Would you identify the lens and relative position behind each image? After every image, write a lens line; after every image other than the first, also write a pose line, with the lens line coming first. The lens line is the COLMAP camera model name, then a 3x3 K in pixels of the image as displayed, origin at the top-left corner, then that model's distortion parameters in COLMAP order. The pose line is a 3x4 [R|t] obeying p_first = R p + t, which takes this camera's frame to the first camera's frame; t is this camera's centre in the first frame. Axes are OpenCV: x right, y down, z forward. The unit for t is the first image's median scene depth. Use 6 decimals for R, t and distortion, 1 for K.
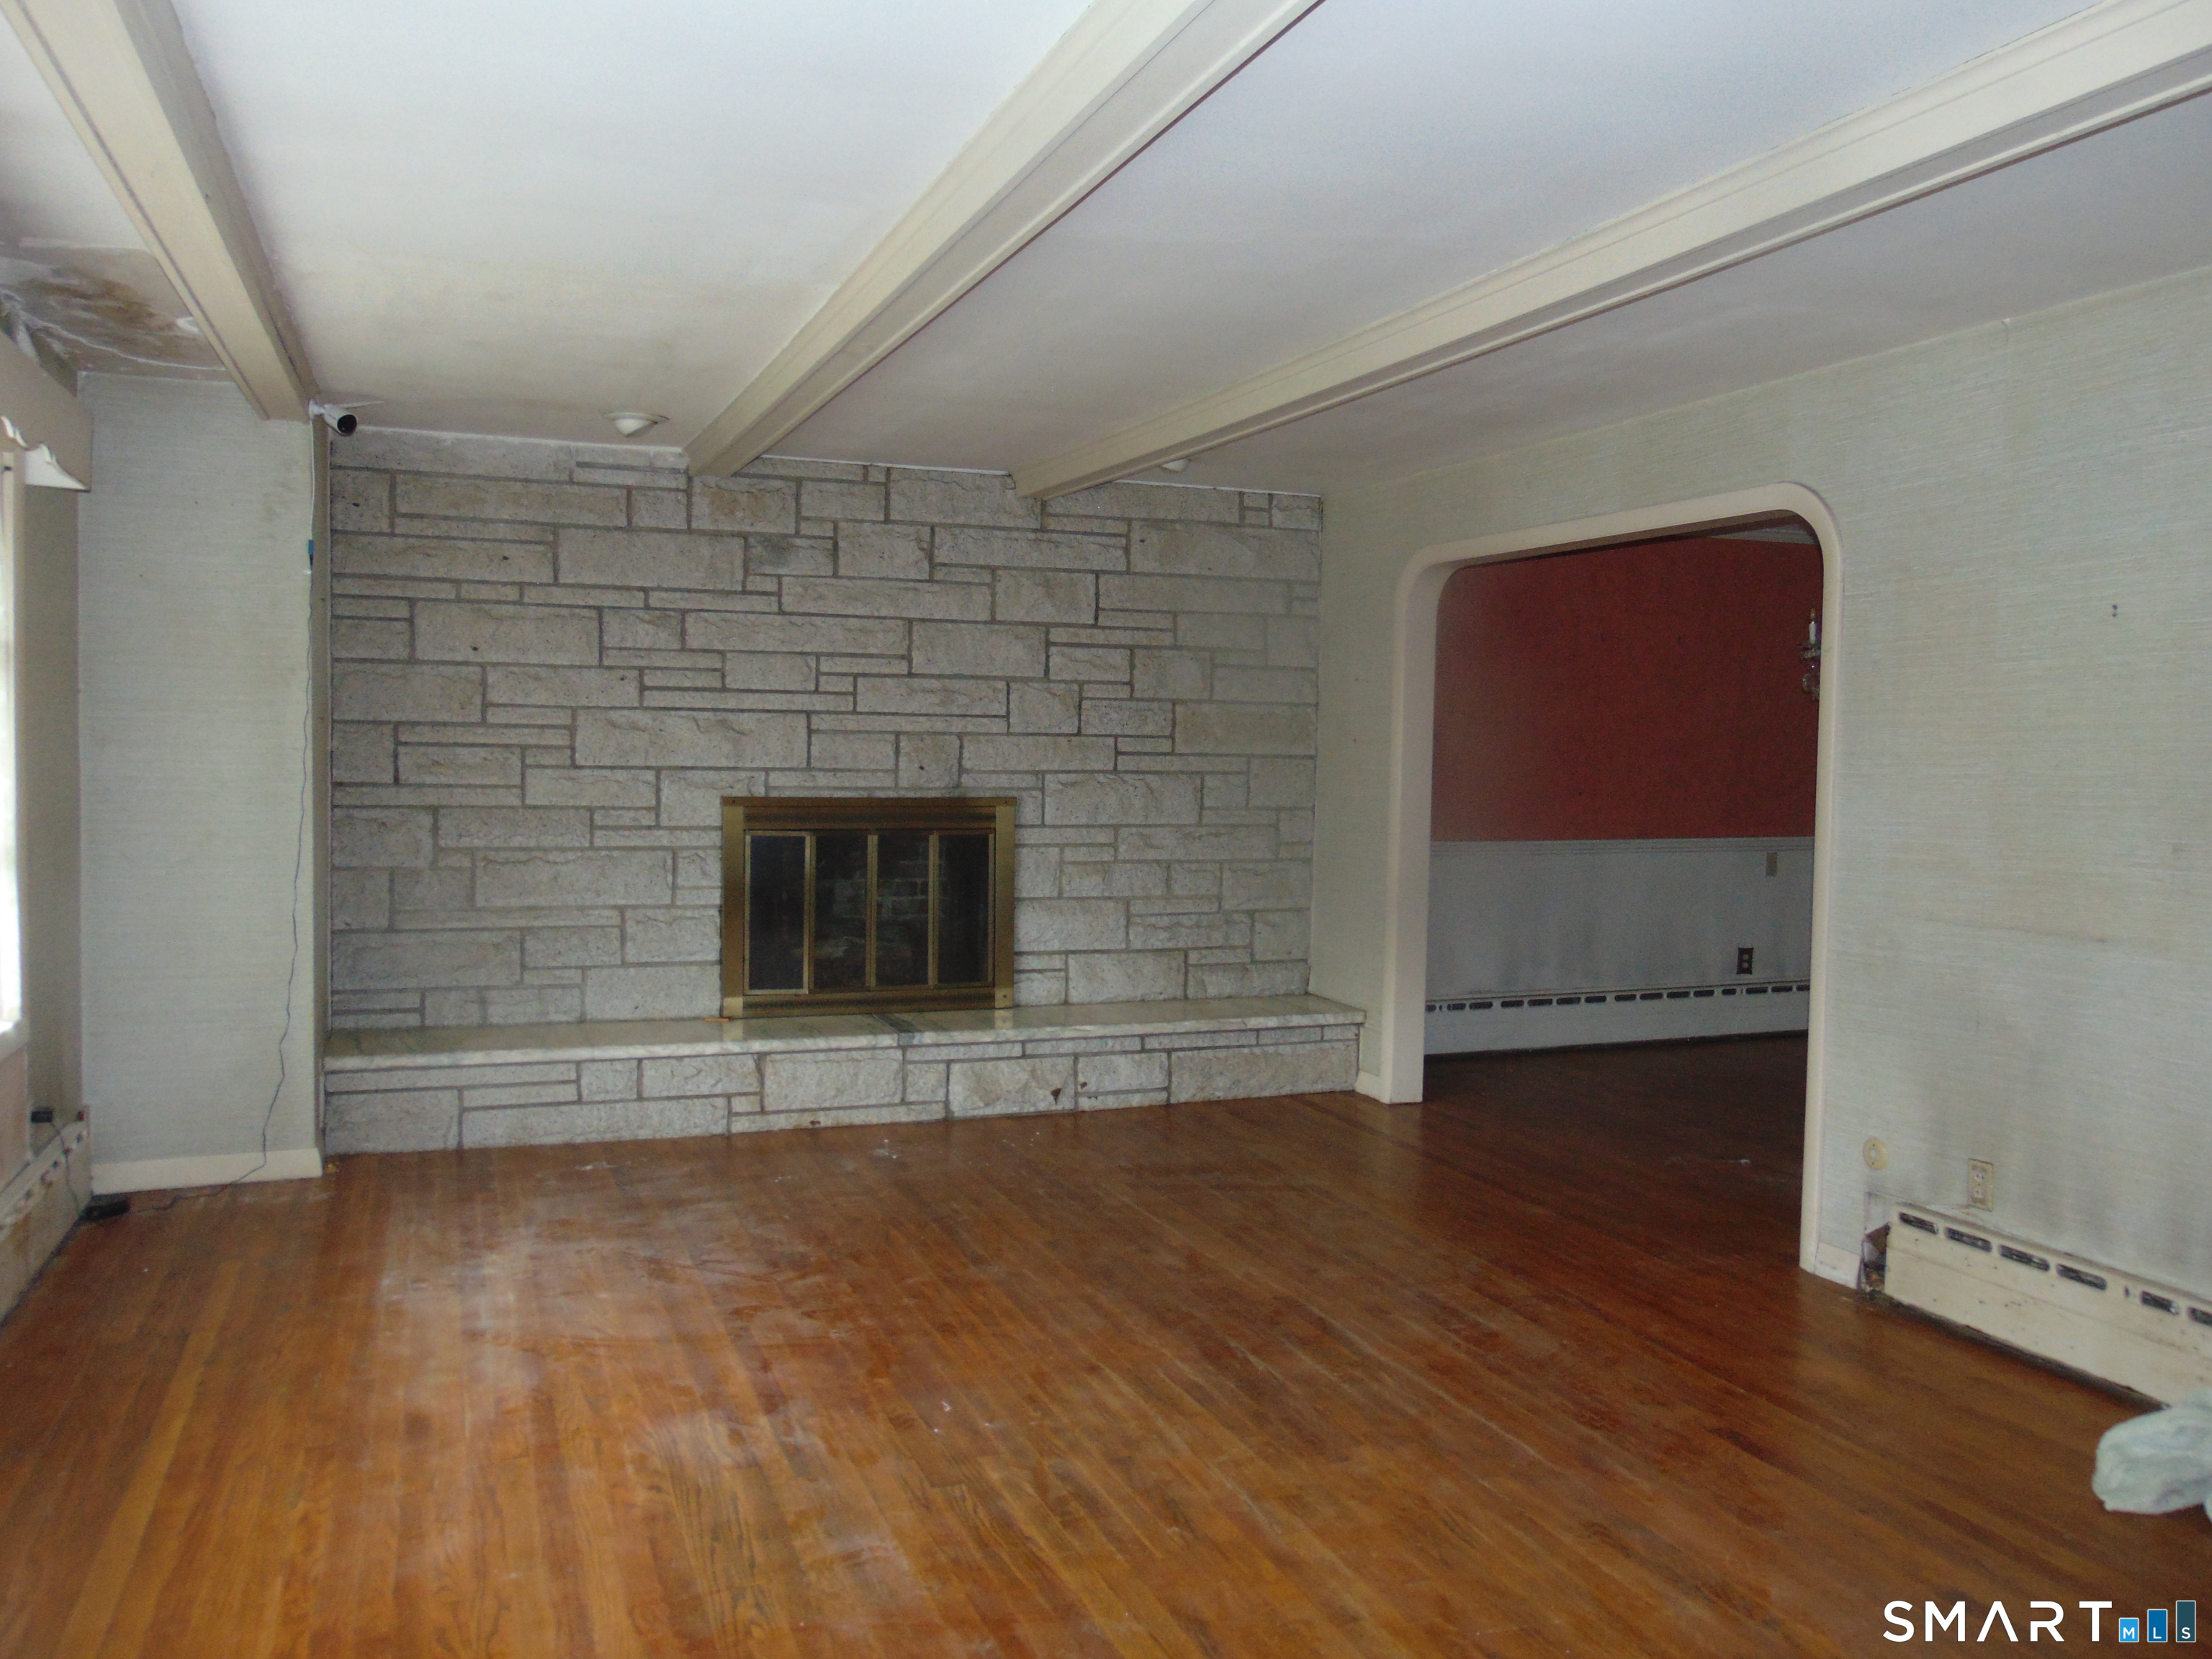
lens RADIAL K [[1733.3, 0, 1100.0], [0, 1733.3, 831.1], [0, 0, 1]] dist [-0.066349, 0.100681]
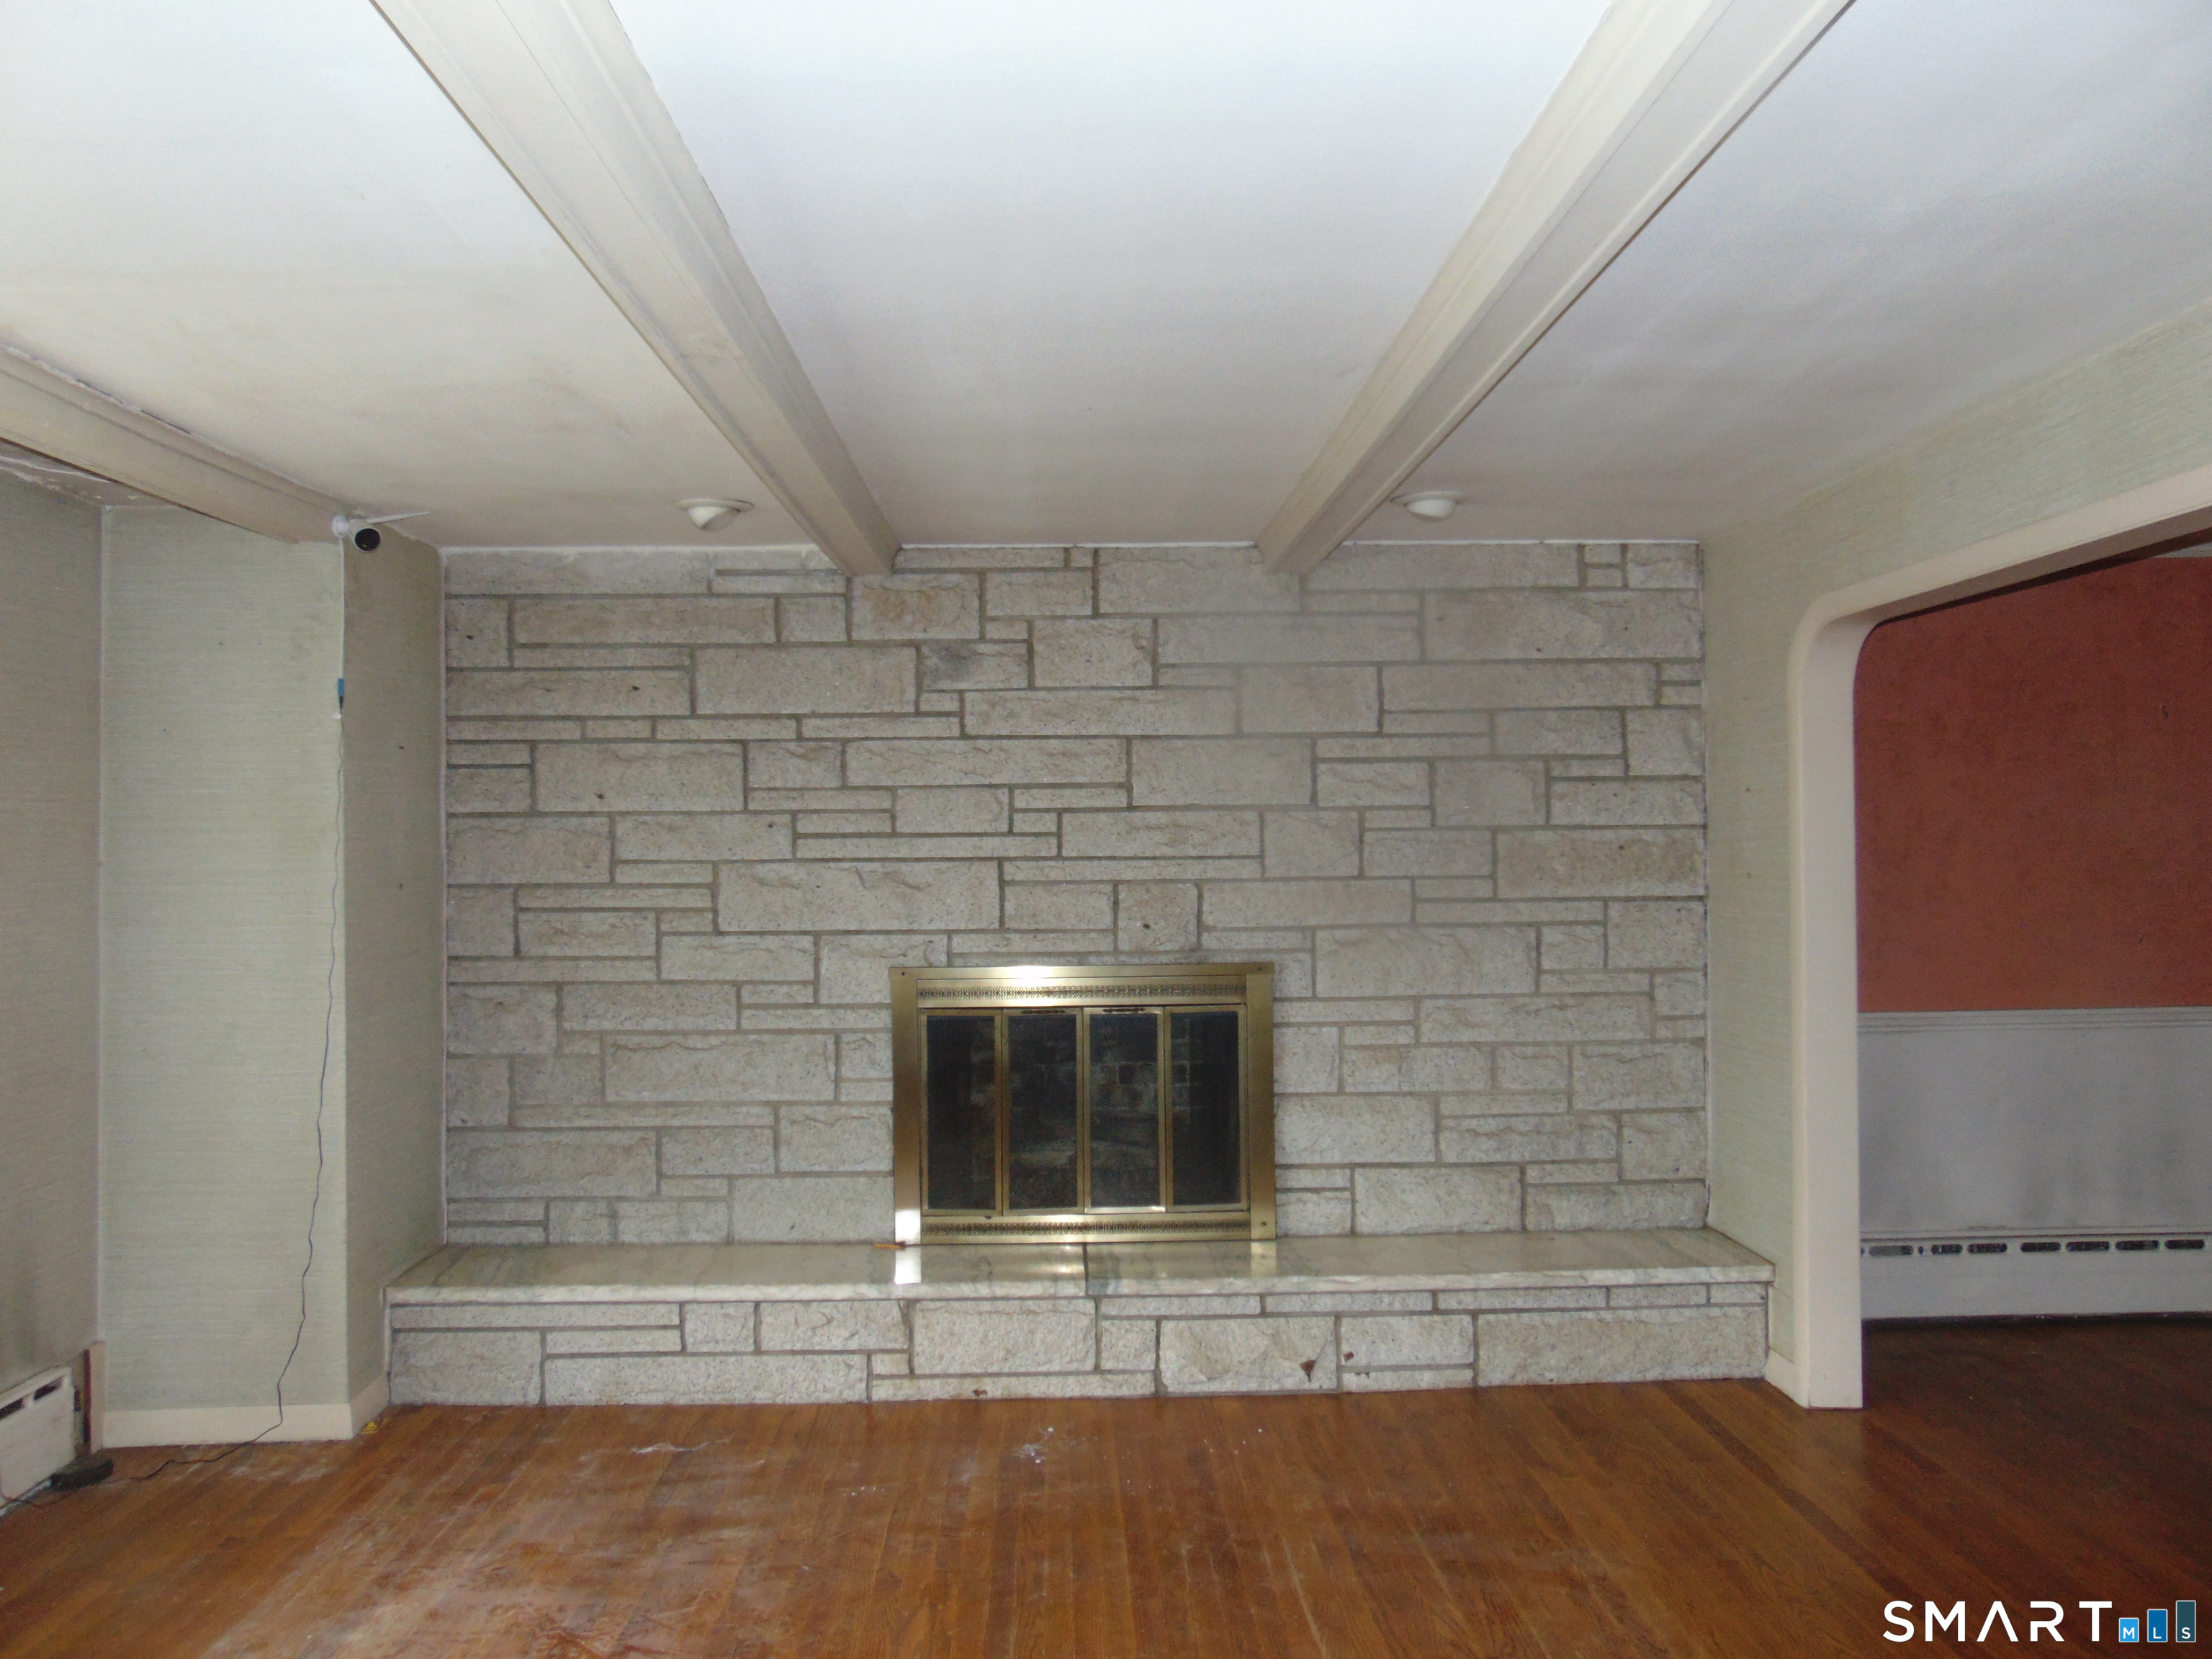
lens RADIAL K [[1733.3, 0, 1100.0], [0, 1733.3, 831.1], [0, 0, 1]] dist [-0.066349, 0.100681]
pose [[0.942719, -0.031487, -0.332099, 0.141010], [0.008658, 0.997510, -0.069998, -0.025402], [0.333476, 0.063113, 0.940644, 0.263807]]
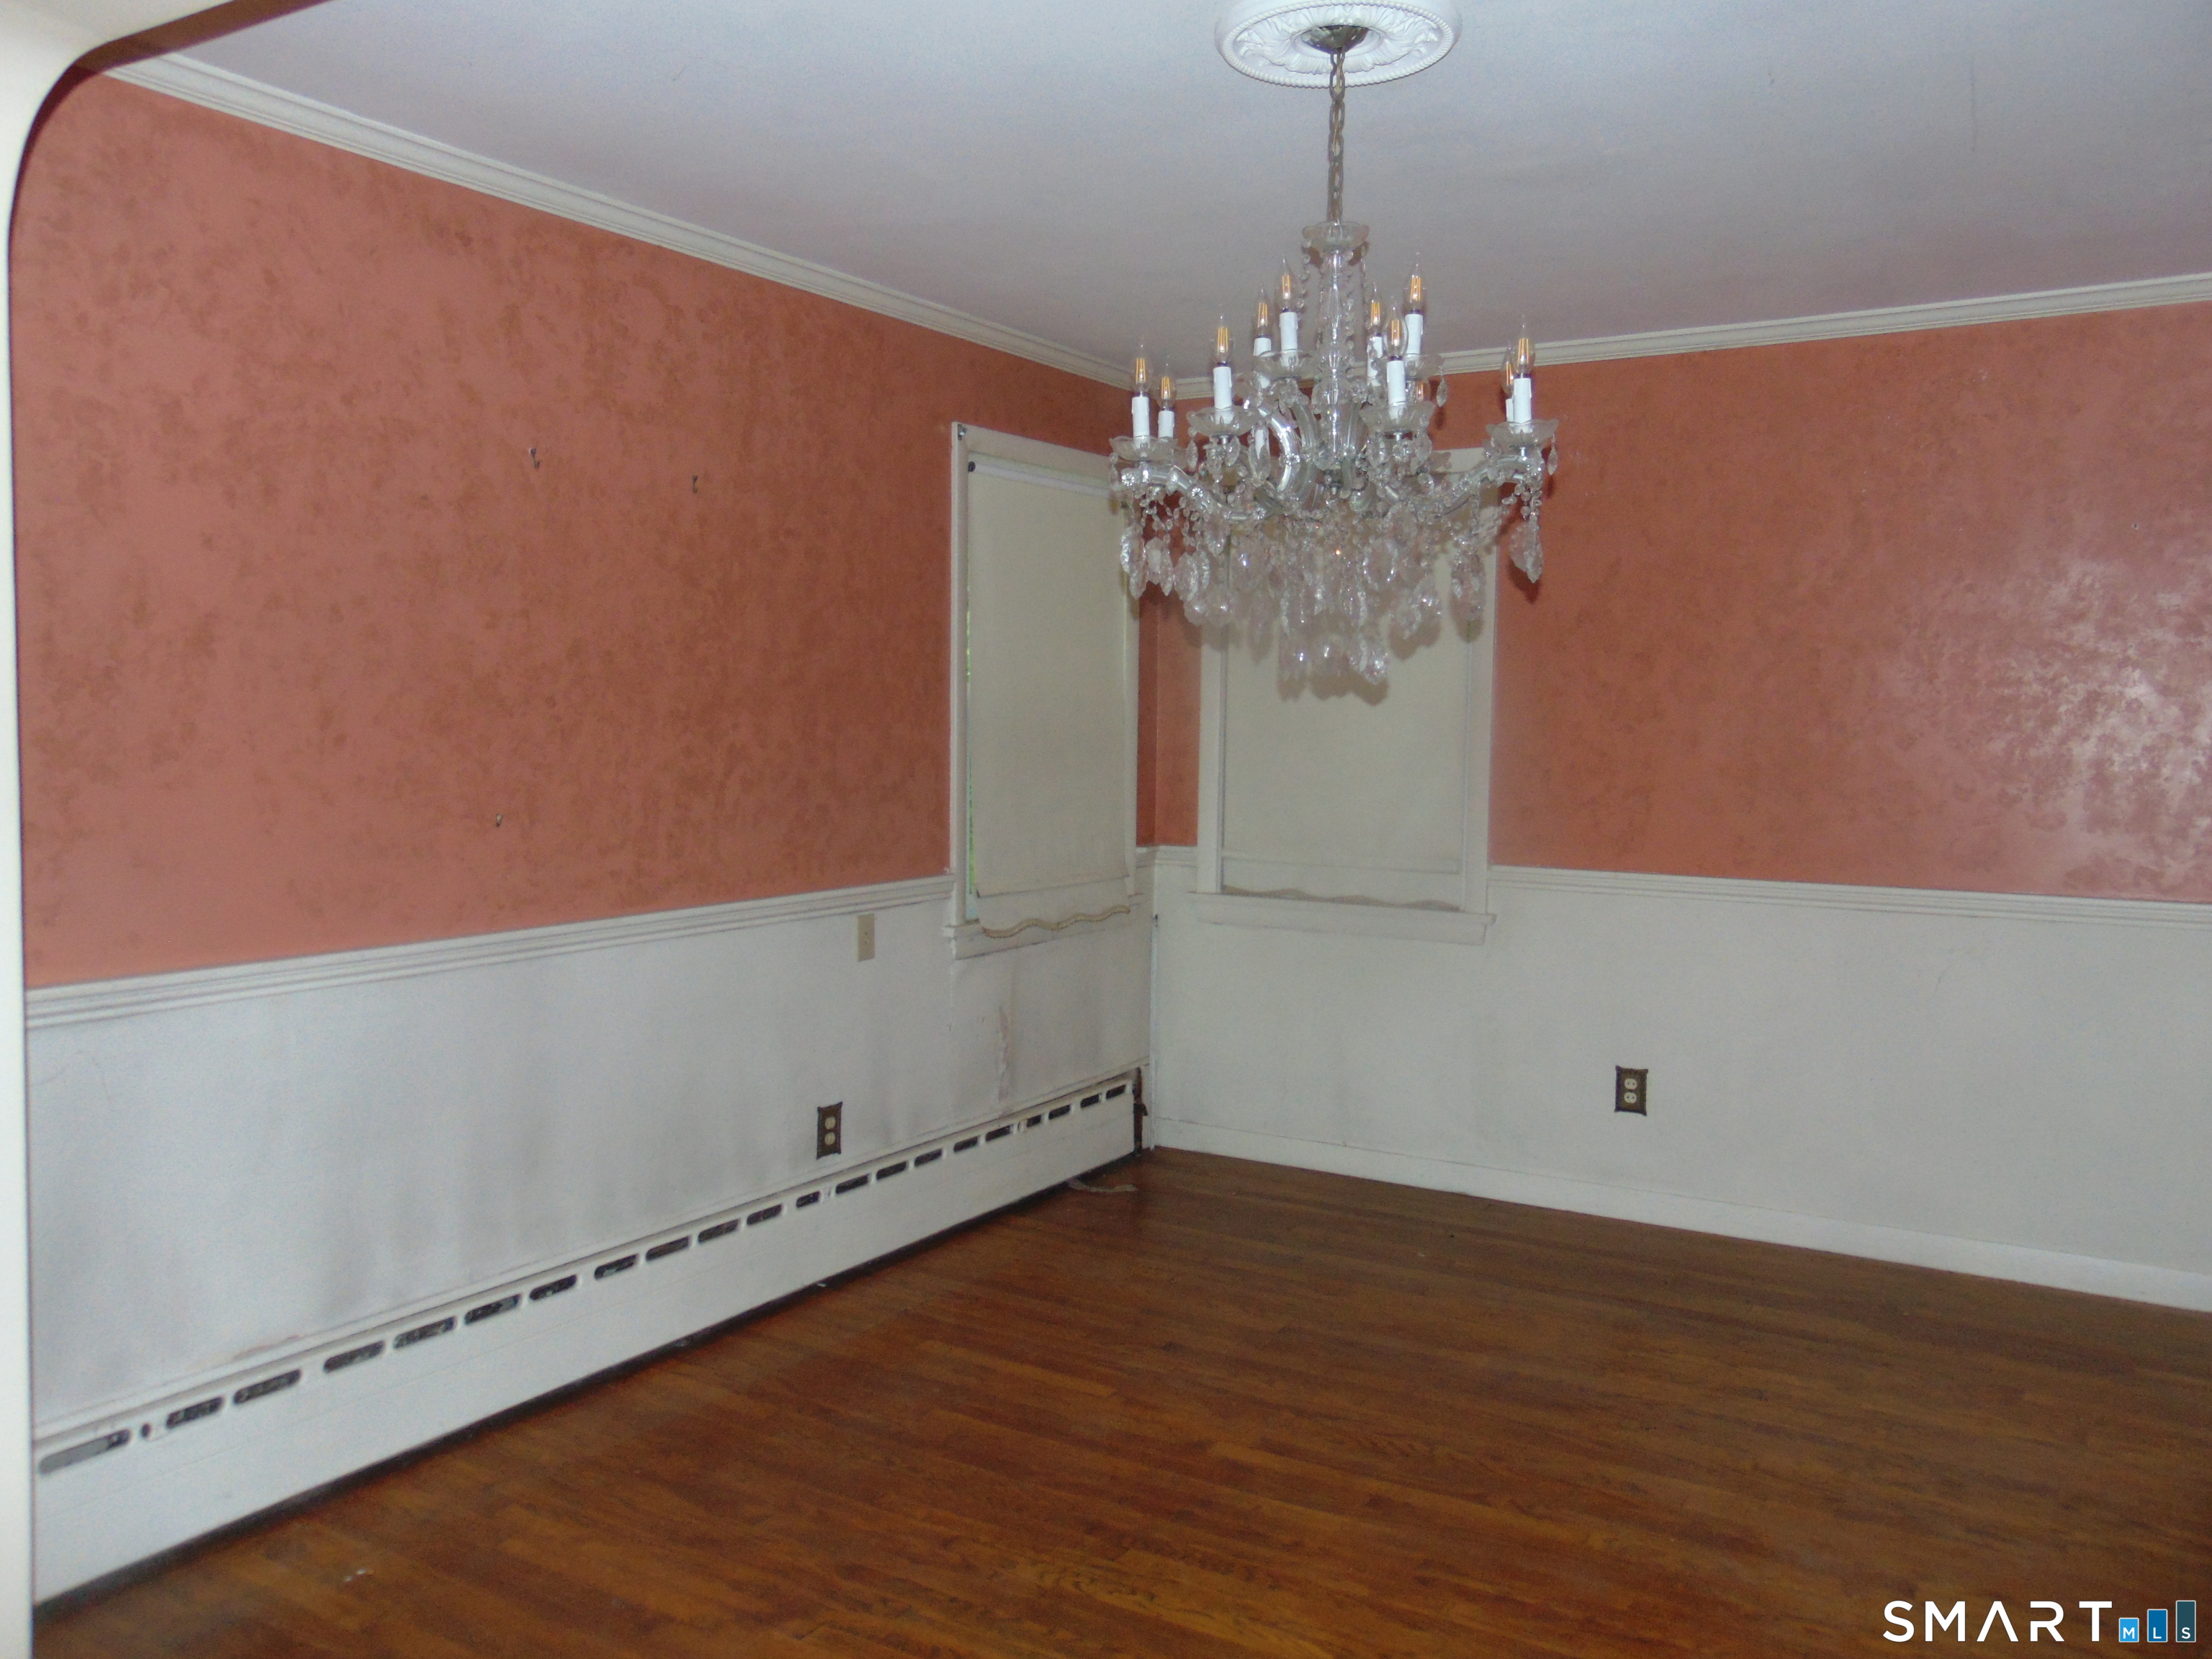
lens RADIAL K [[1715.2, 0, 1073.8], [0, 1715.2, 840.7], [0, 0, 1]] dist [-0.054551, 0.068985]
pose [[0.803427, -0.051881, 0.593139, 0.175093], [0.039593, 0.998647, 0.033720, -0.031034], [-0.594086, -0.003607, 0.804394, 0.700912]]
